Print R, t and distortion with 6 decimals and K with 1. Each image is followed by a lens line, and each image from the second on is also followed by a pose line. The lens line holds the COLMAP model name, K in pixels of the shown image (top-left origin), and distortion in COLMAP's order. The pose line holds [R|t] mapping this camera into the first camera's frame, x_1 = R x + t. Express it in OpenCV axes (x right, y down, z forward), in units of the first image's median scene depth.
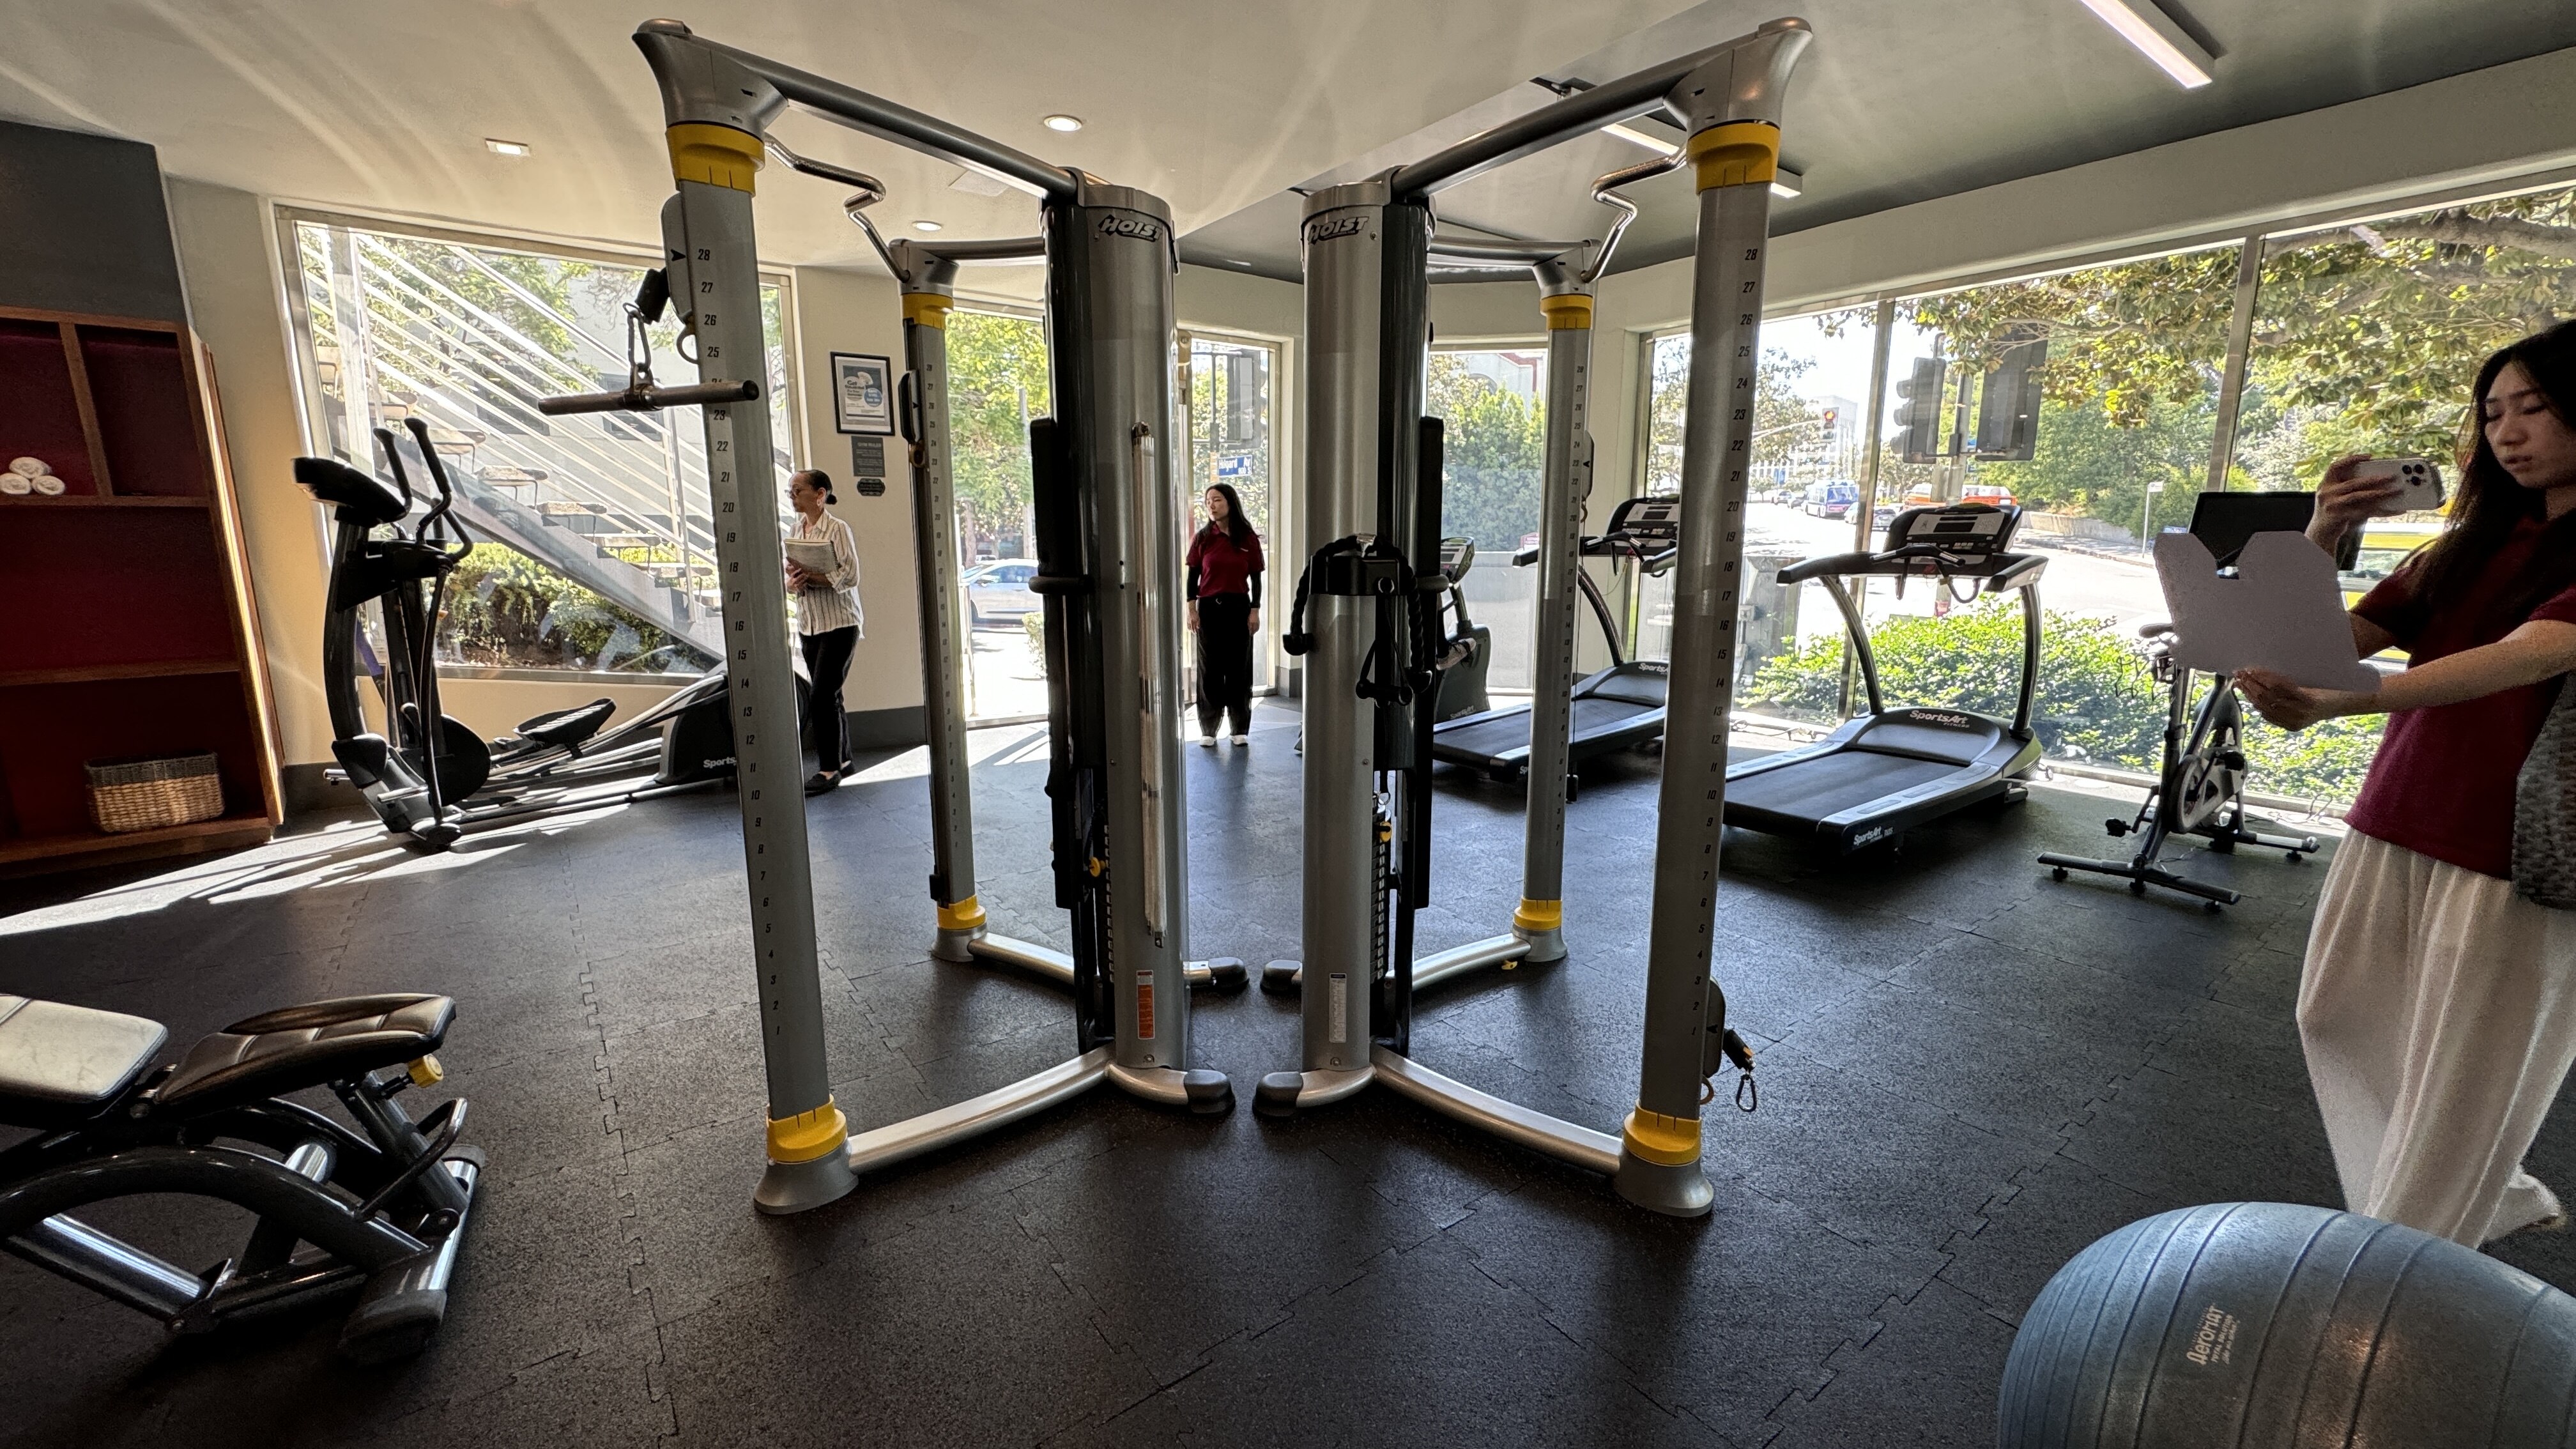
lens RADIAL K [[1029.6, 0, 1288.0], [0, 1029.6, 724.5], [0, 0, 1]] dist [-0.012831, 0.003665]
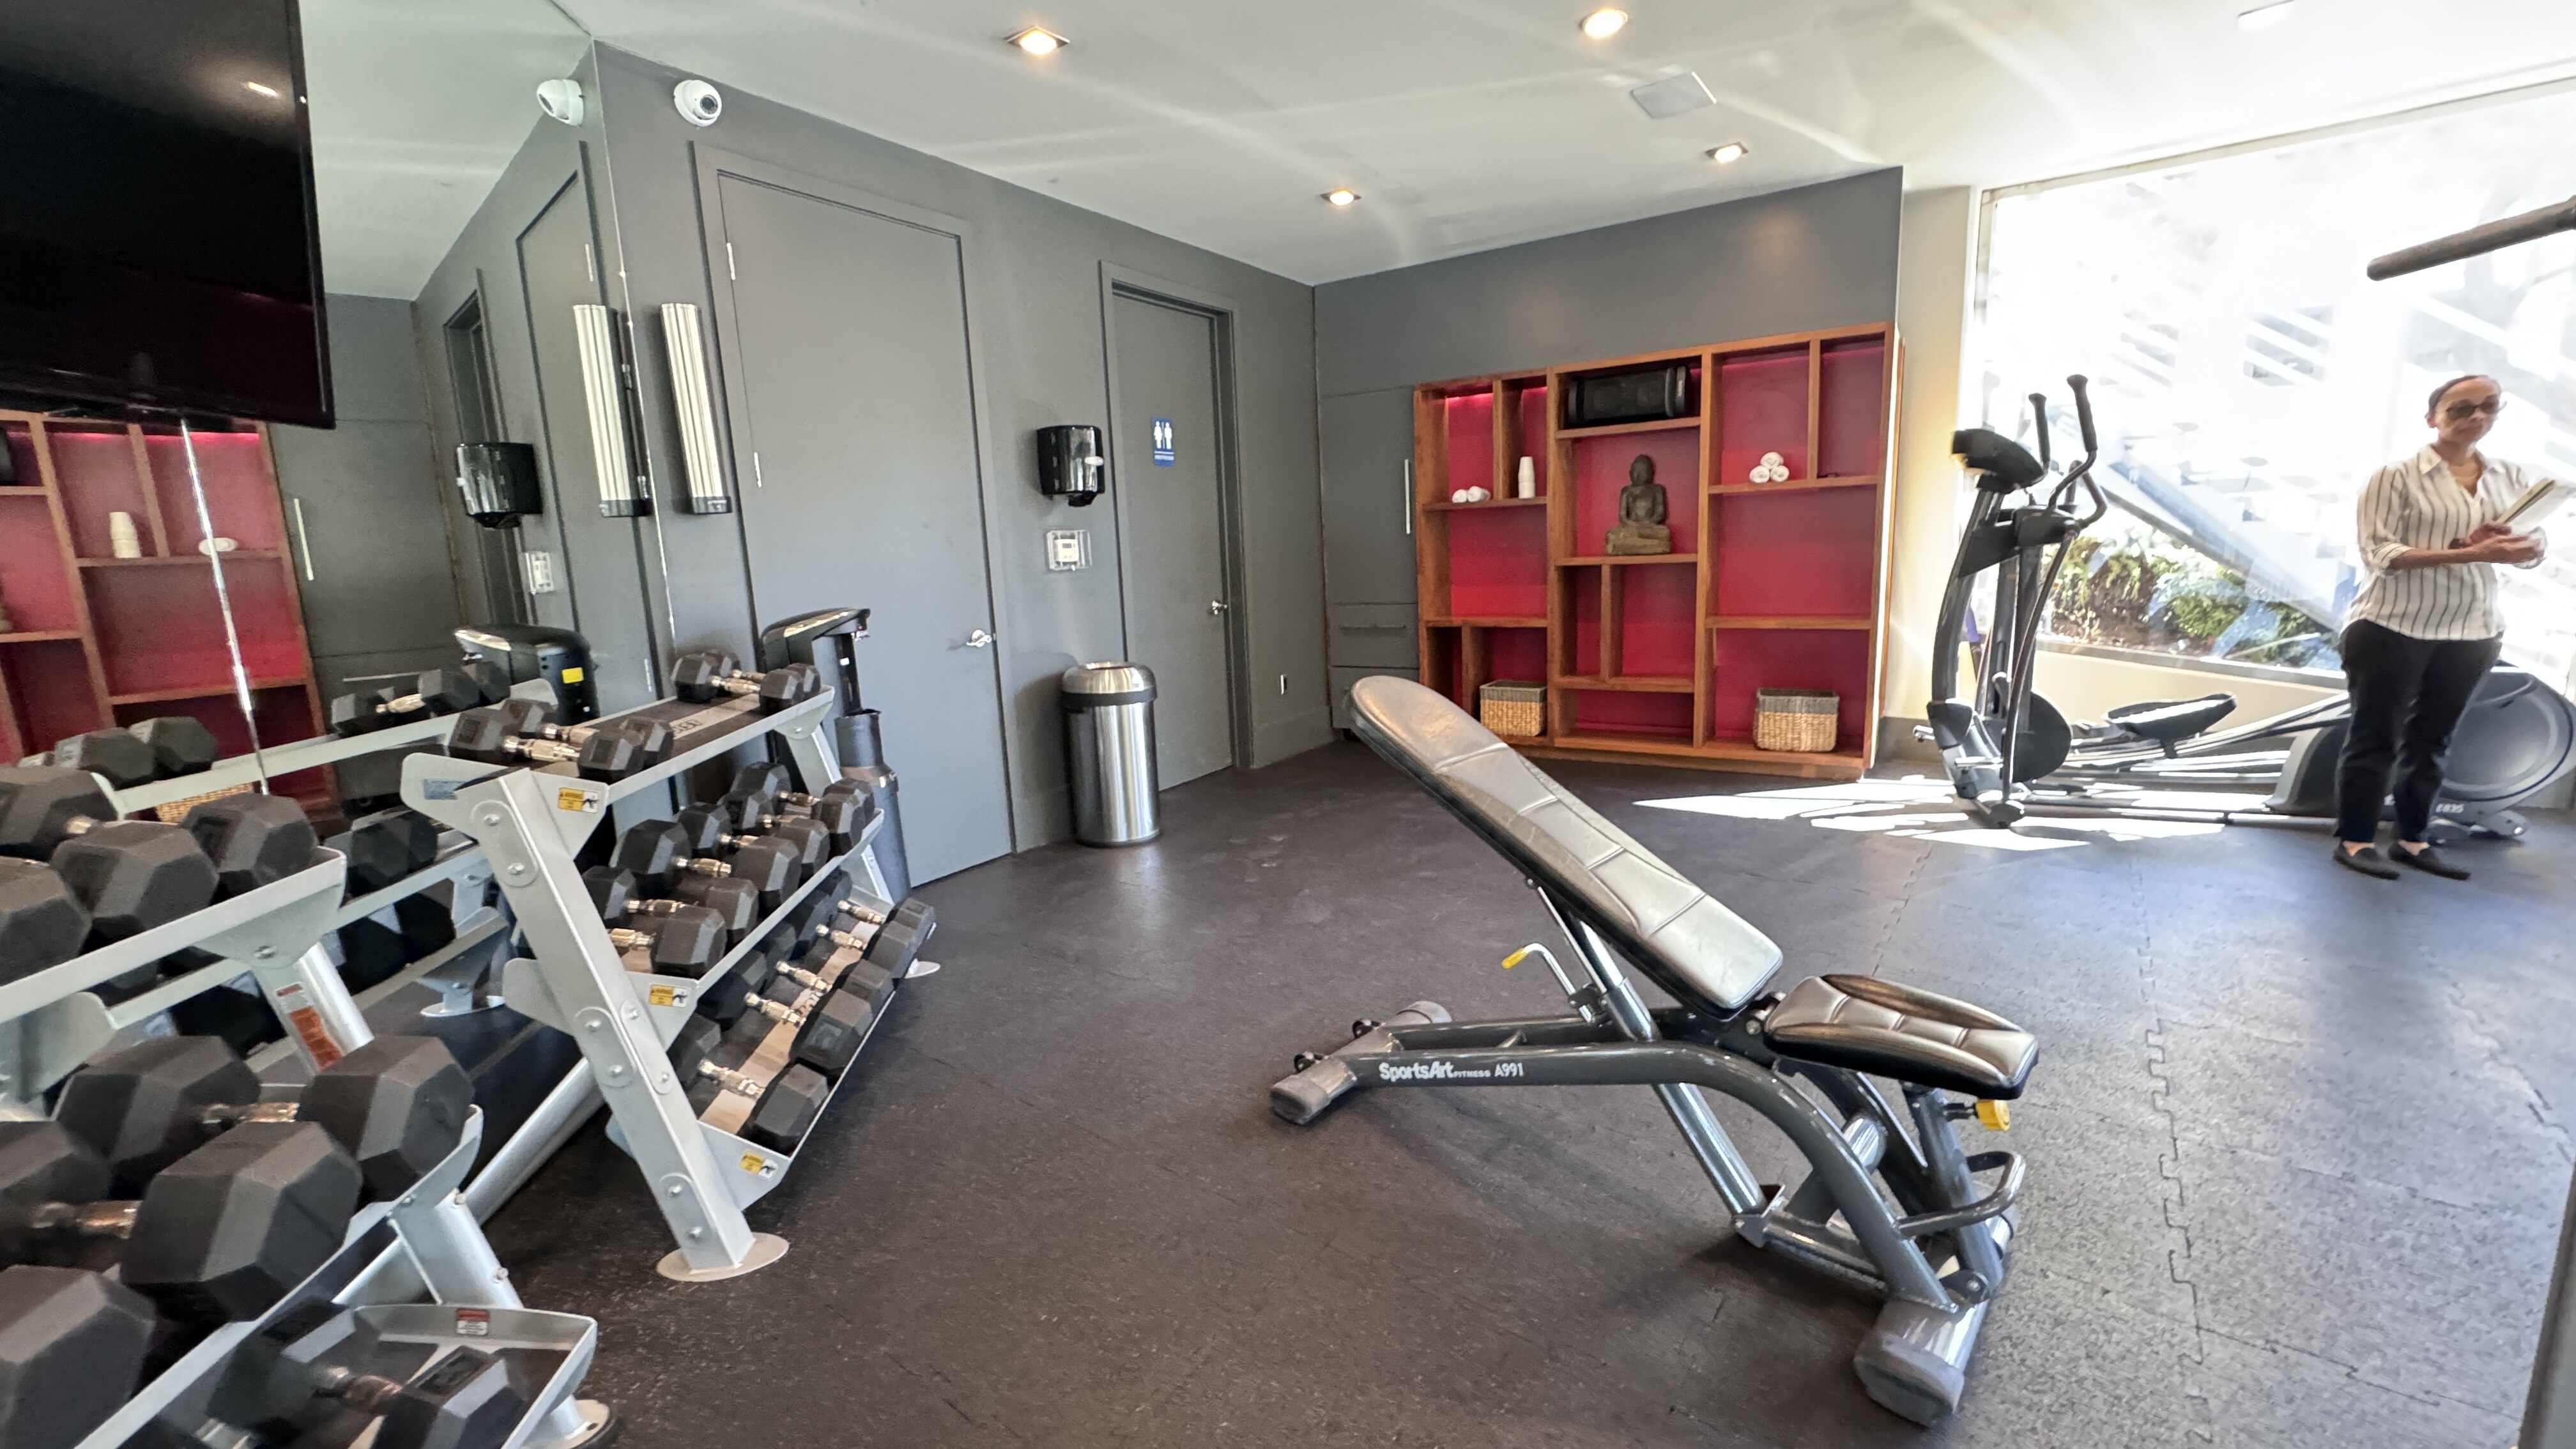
lens RADIAL K [[1029.6, 0, 1288.0], [0, 1029.6, 724.5], [0, 0, 1]] dist [-0.012831, 0.003665]
pose [[0.267990, 0.156185, -0.950677, -0.101183], [-0.132976, 0.983324, 0.124063, -0.003221], [0.954200, 0.093170, 0.284290, 0.069233]]
